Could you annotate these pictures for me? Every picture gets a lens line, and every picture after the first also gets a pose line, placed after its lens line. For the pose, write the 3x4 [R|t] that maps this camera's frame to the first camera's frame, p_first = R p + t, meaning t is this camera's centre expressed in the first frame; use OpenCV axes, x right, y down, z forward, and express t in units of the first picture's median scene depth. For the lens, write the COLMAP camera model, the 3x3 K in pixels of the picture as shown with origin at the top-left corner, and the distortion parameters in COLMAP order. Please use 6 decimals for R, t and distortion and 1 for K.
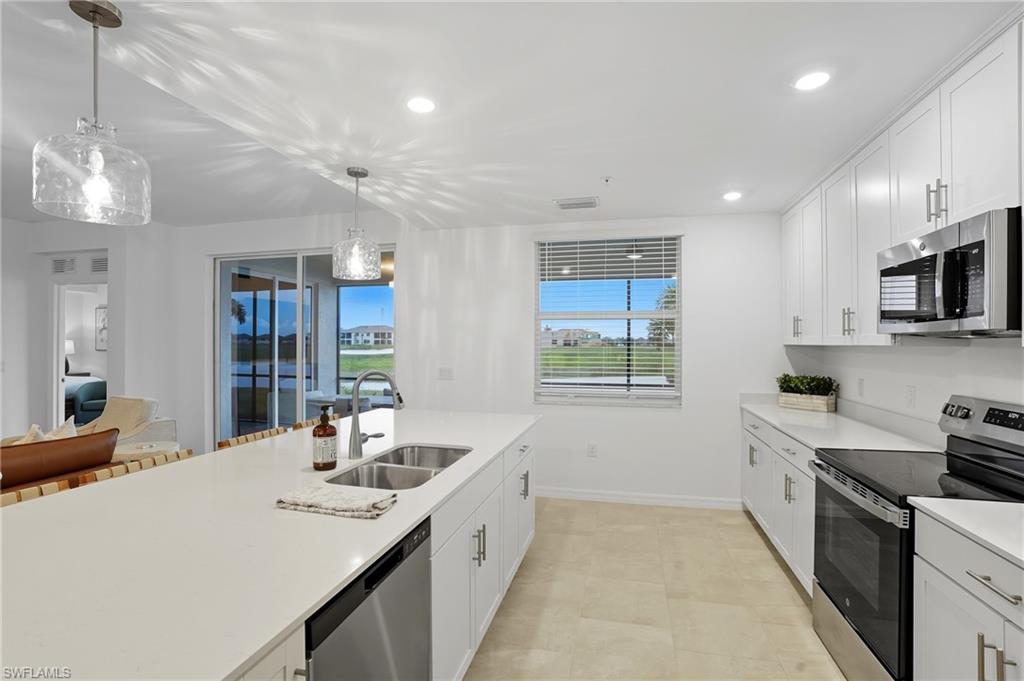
lens RADIAL K [[476.1, 0, 516.6], [0, 476.1, 343.3], [0, 0, 1]] dist [-0.078918, 0.031878]
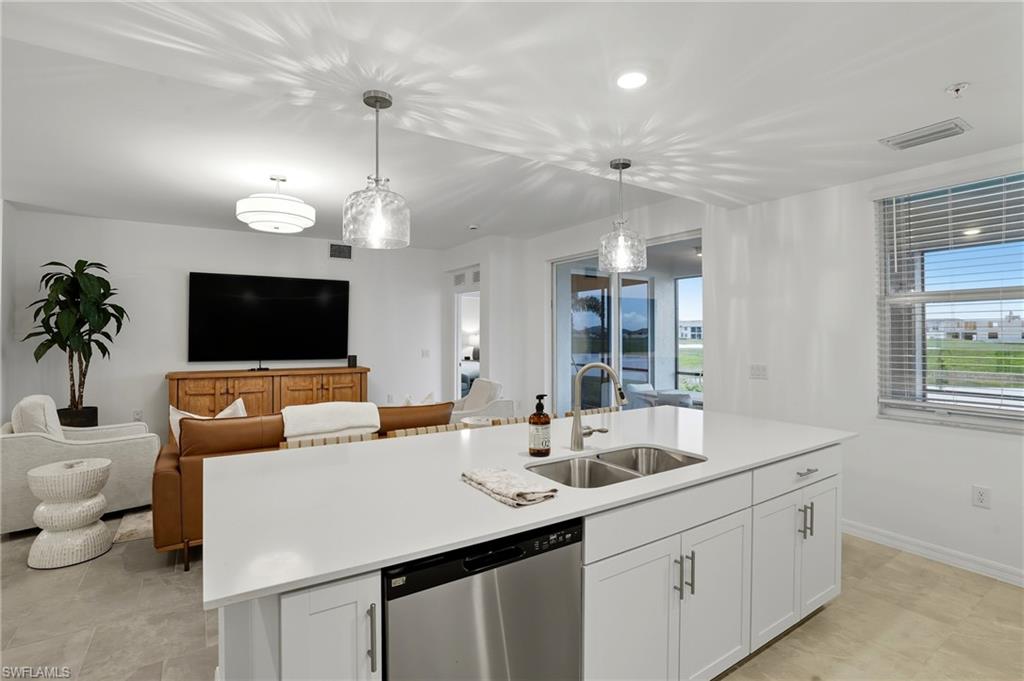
lens RADIAL K [[488.7, 0, 516.3], [0, 488.7, 329.6], [0, 0, 1]] dist [-0.066379, 0.022179]
pose [[0.728053, -0.011039, -0.685432, 0.203516], [-0.000001, 0.999870, -0.016104, 0.002126], [0.685521, 0.011725, 0.727958, 0.109814]]
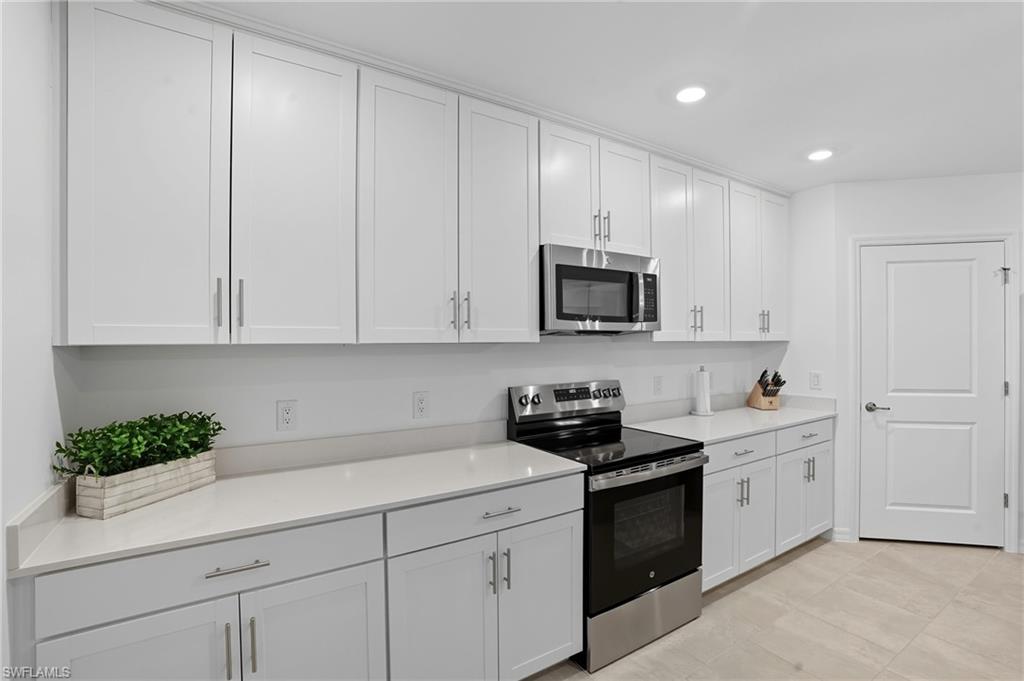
lens RADIAL K [[476.1, 0, 516.6], [0, 476.1, 343.3], [0, 0, 1]] dist [-0.078918, 0.031878]
pose [[-0.722911, 0.000407, 0.690941, 0.124344], [0.005157, 0.999975, 0.004806, 0.002482], [-0.690921, 0.007037, -0.722896, 1.354646]]
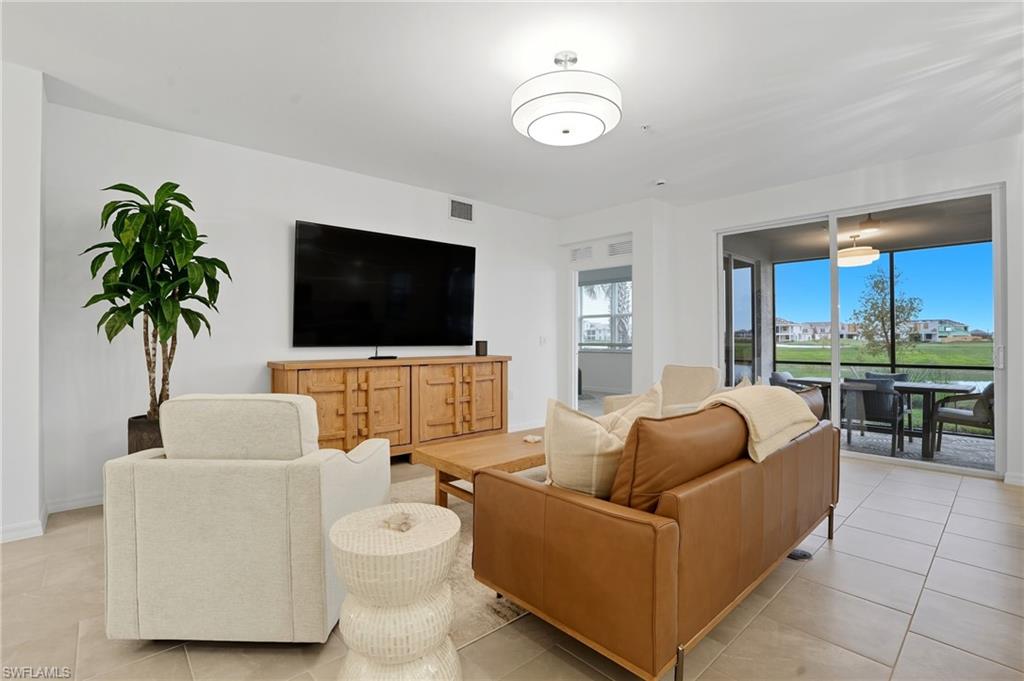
lens RADIAL K [[472.3, 0, 512.9], [0, 472.3, 337.2], [0, 0, 1]] dist [-0.061613, 0.019056]
pose [[0.824482, -0.005407, -0.565862, -0.834555], [0.002352, 0.999978, -0.006129, 0.085369], [0.565883, 0.003722, 0.824477, -0.151156]]
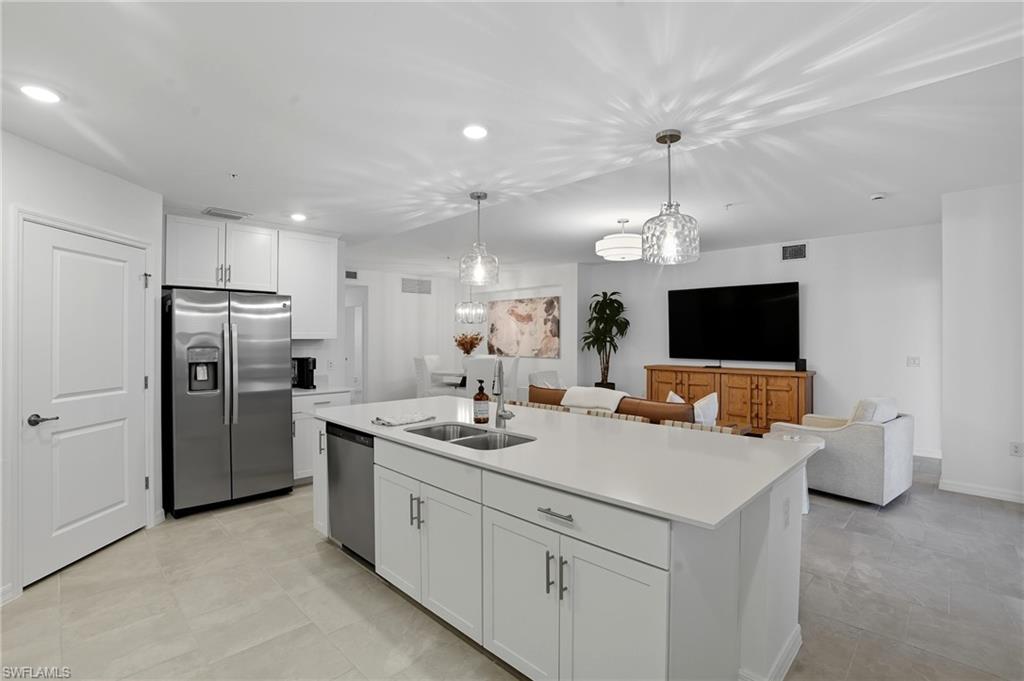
lens RADIAL K [[472.3, 0, 512.9], [0, 472.3, 337.2], [0, 0, 1]] dist [-0.061613, 0.019056]
pose [[-0.521160, -0.005630, -0.853440, 0.537333], [-0.004030, 0.999983, -0.004136, 0.002869], [0.853450, 0.001284, -0.521174, 1.232035]]
